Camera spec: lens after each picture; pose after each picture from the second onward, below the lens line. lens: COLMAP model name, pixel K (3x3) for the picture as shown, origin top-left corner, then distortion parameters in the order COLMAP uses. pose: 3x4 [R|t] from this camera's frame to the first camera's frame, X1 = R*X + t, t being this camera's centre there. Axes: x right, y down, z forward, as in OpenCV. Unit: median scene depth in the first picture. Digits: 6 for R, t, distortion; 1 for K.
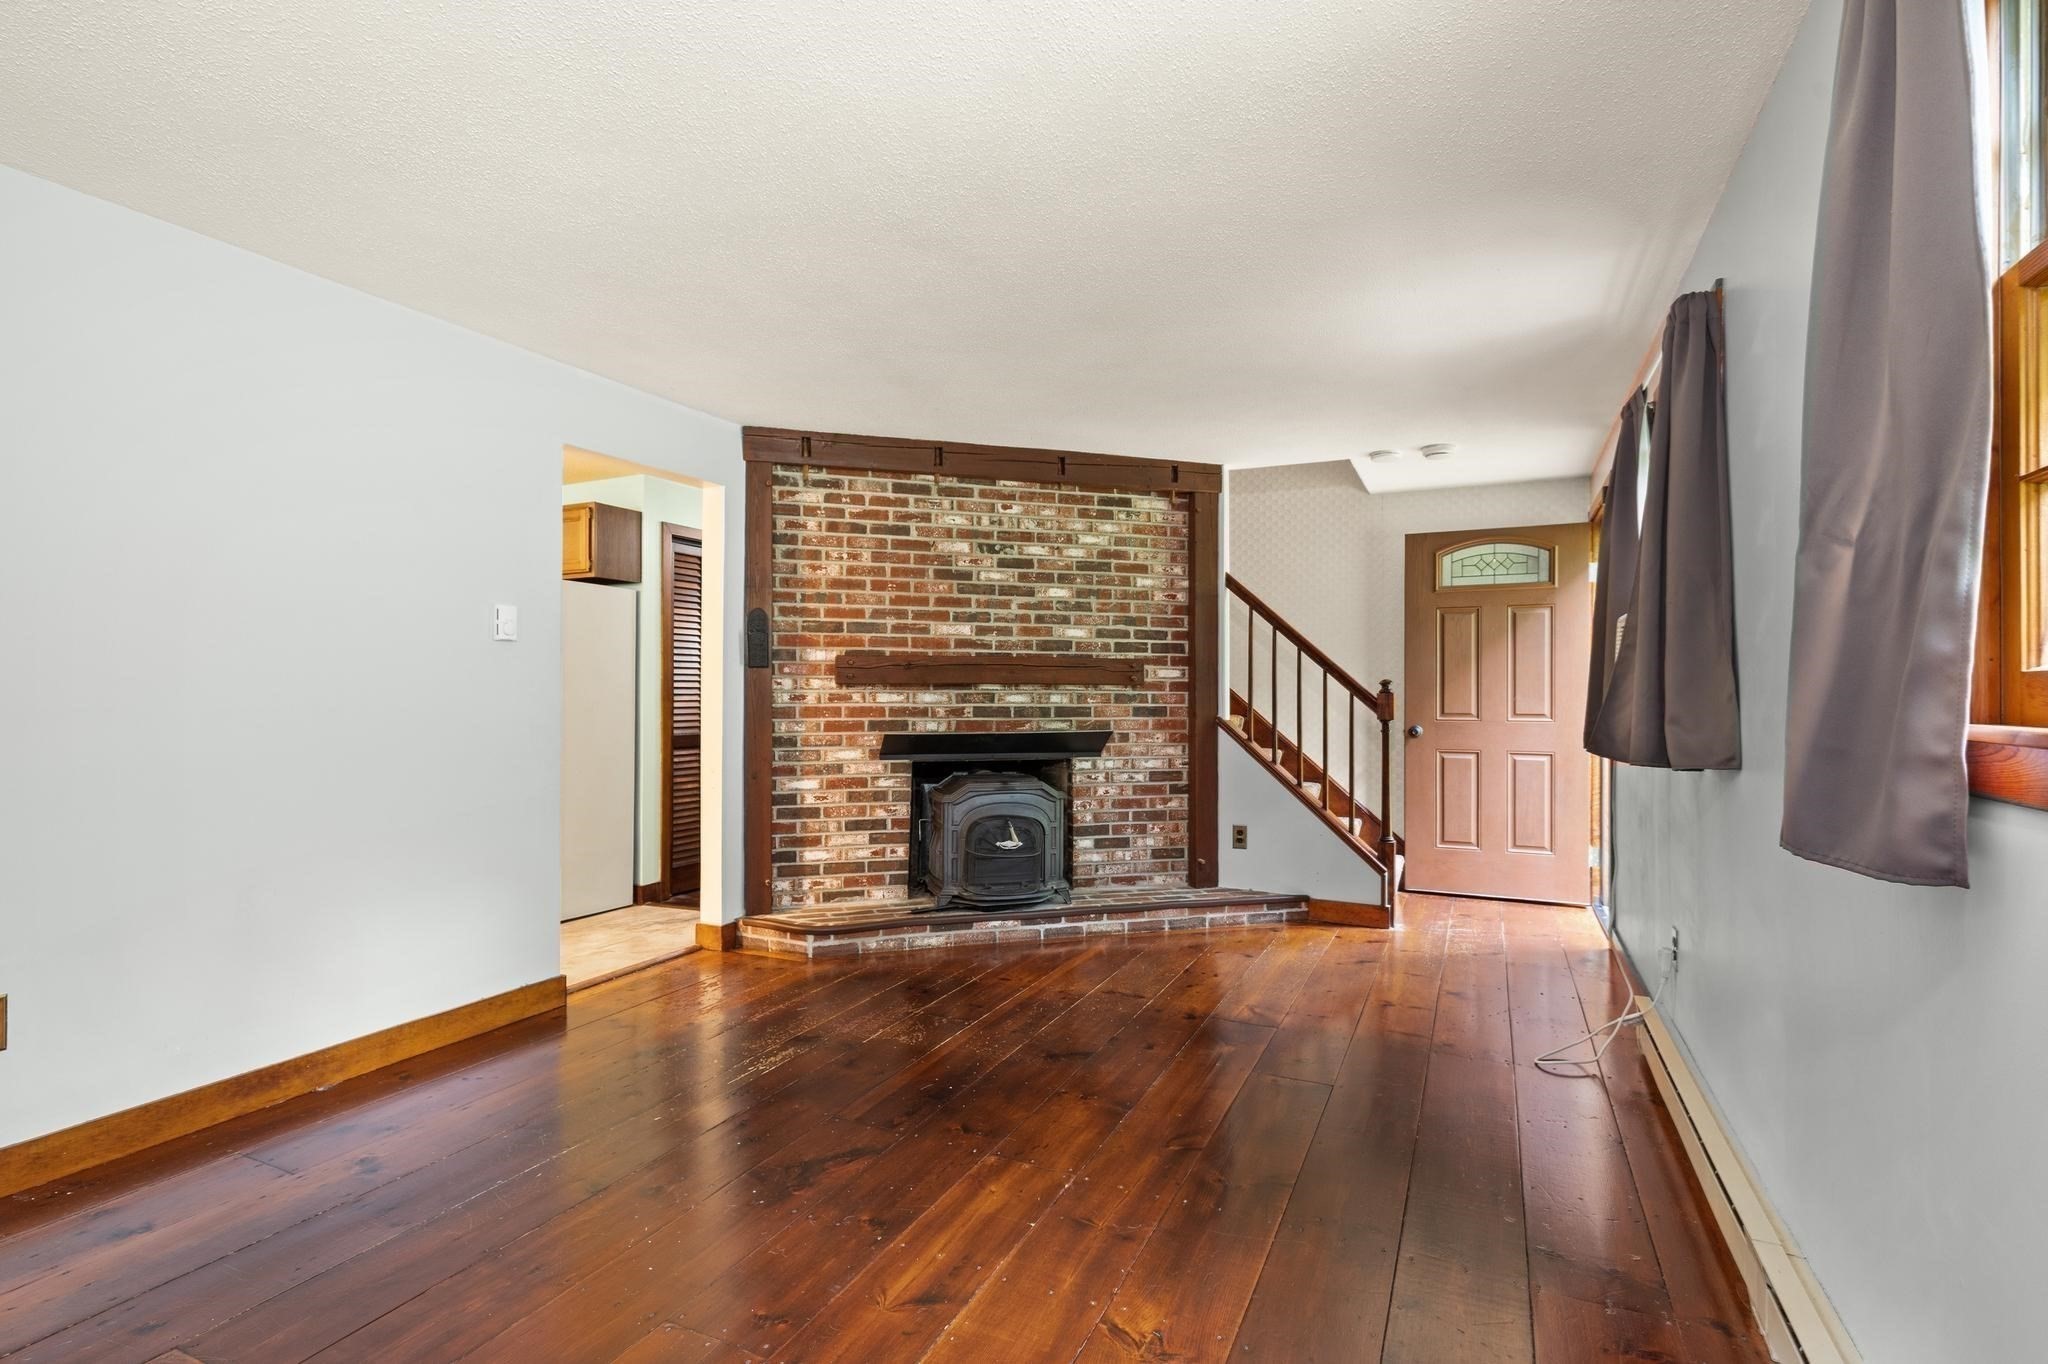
lens RADIAL K [[946.0, 0, 1029.0], [0, 946.0, 688.1], [0, 0, 1]] dist [0.011028, 0.000068]
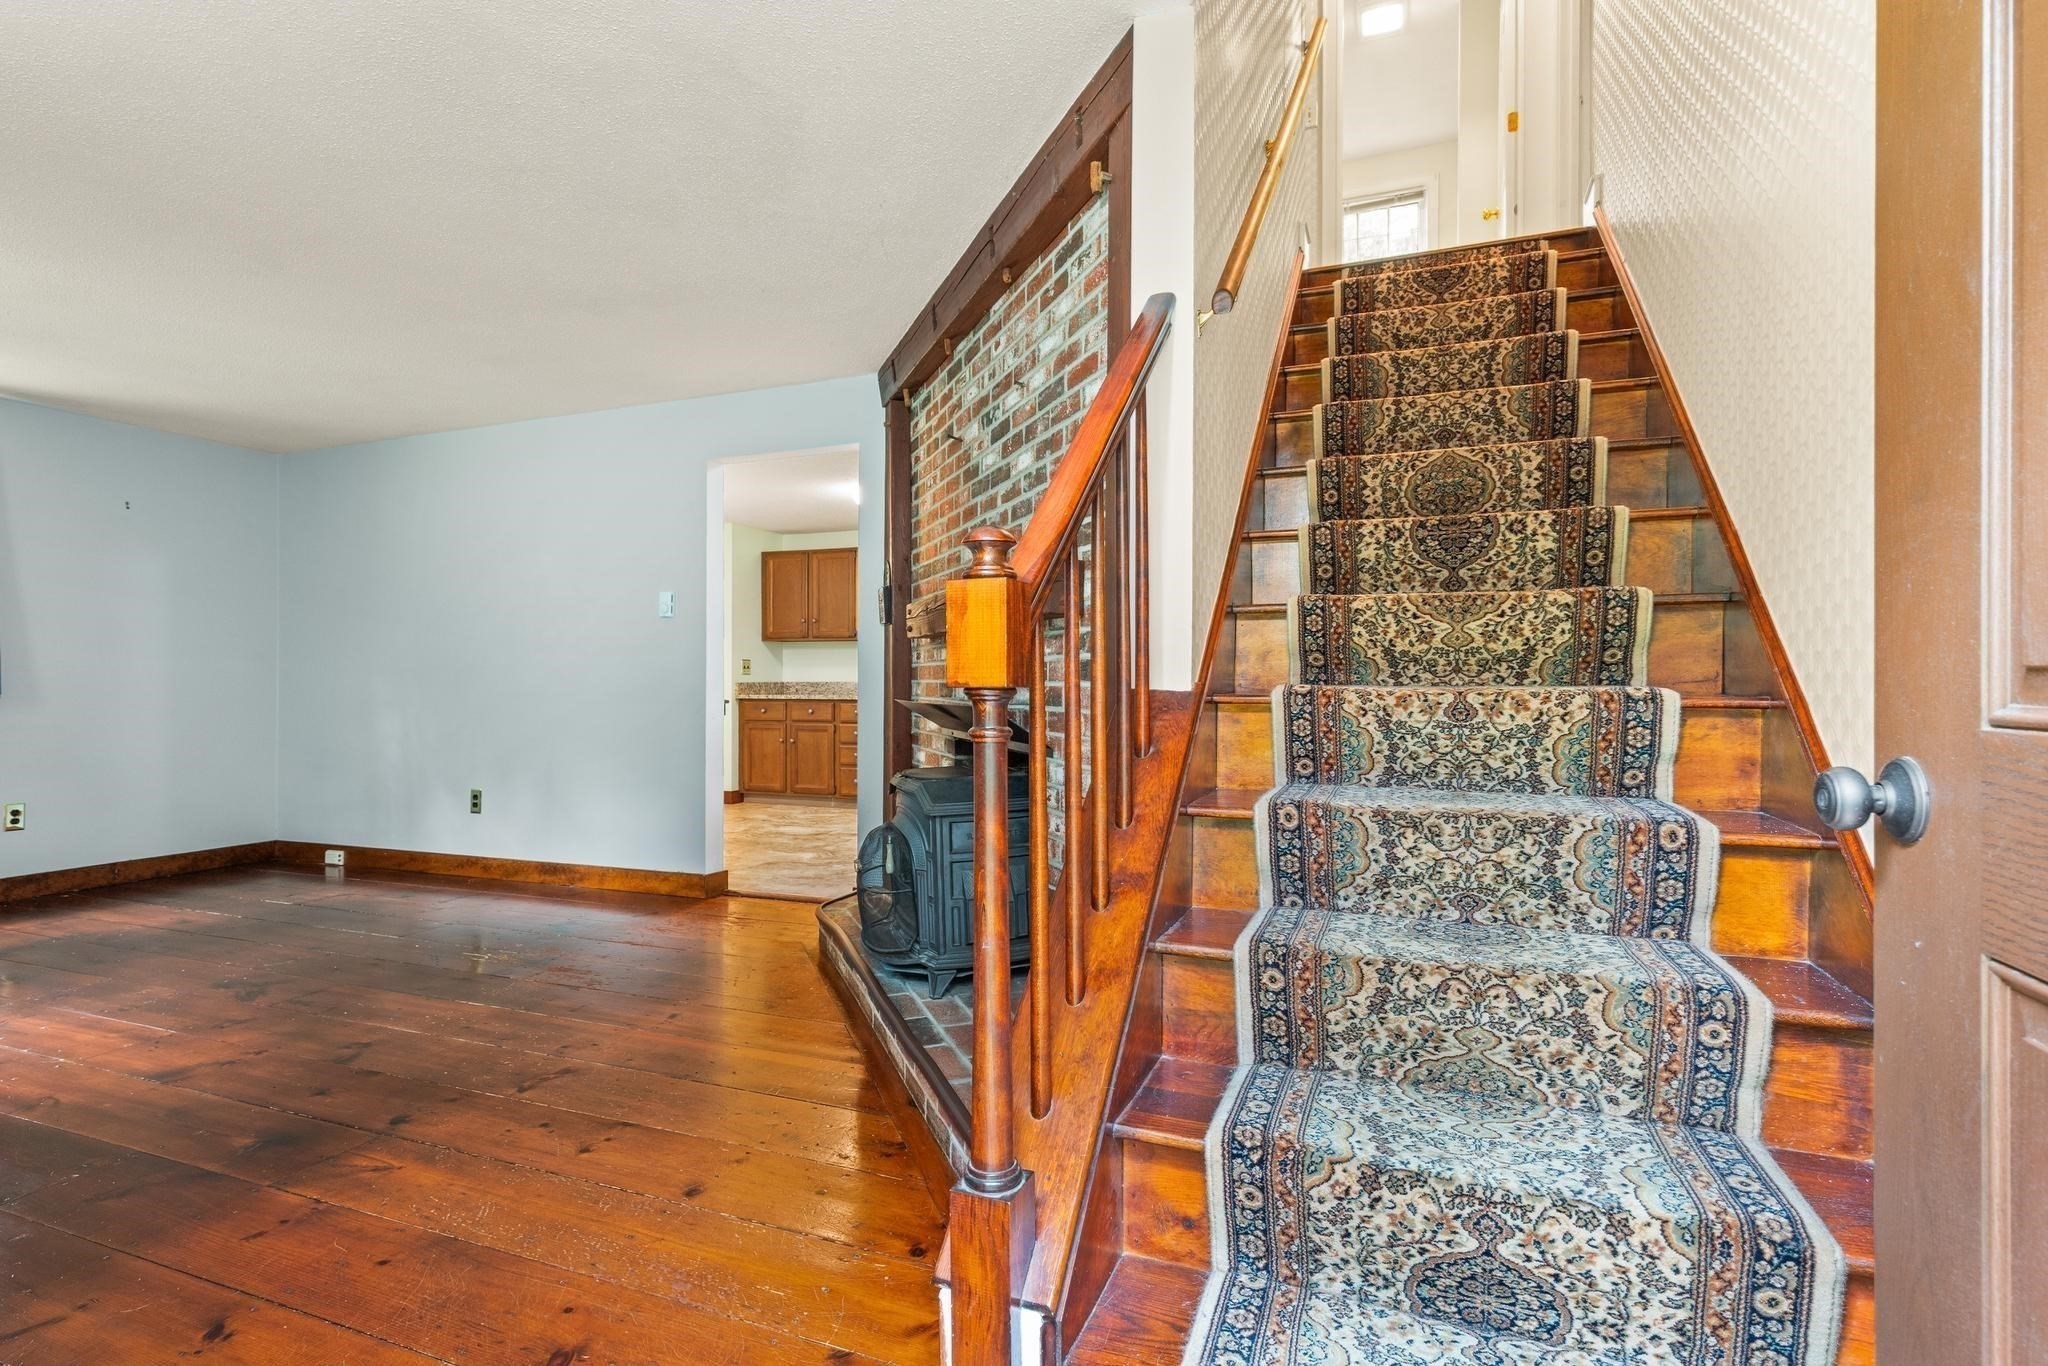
lens RADIAL K [[981.6, 0, 1057.7], [0, 981.6, 675.5], [0, 0, 1]] dist [0.001252, 0.000161]
pose [[0.092815, 0.000671, -0.995683, 0.650545], [0.007844, 0.999968, 0.001405, 0.025857], [0.995652, -0.007940, 0.092807, 1.008866]]
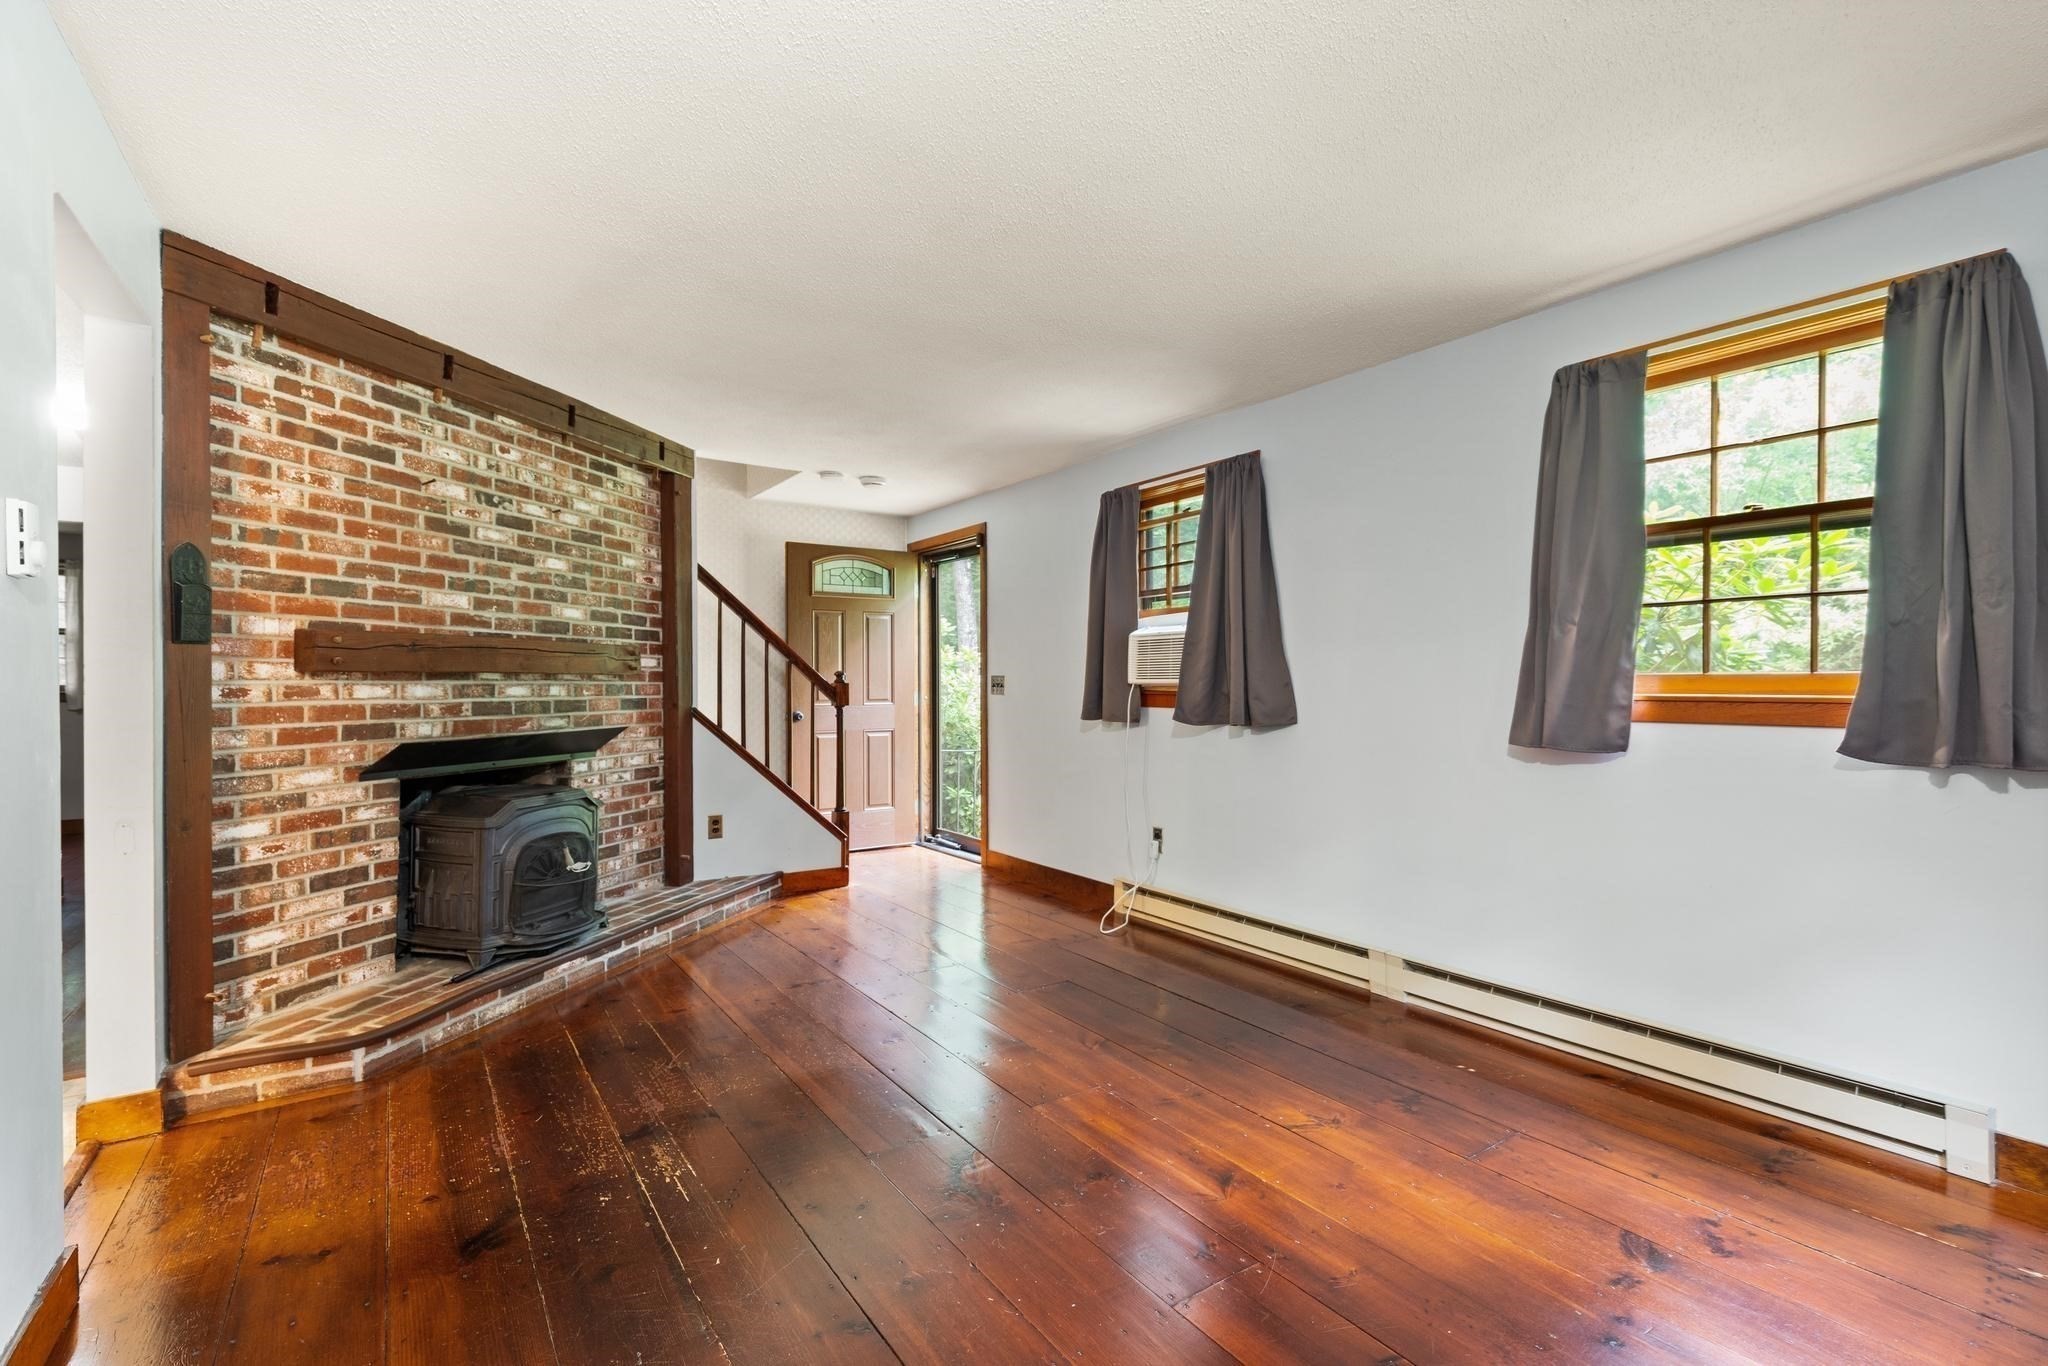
lens RADIAL K [[928.5, 0, 1024.0], [0, 928.5, 683.0], [0, 0, 1]] dist [-0.000400, -0.000062]
pose [[0.511545, -0.002899, 0.859252, -0.485459], [-0.002574, 0.999985, 0.004906, -0.000778], [-0.859253, -0.004721, 0.511529, 0.232357]]
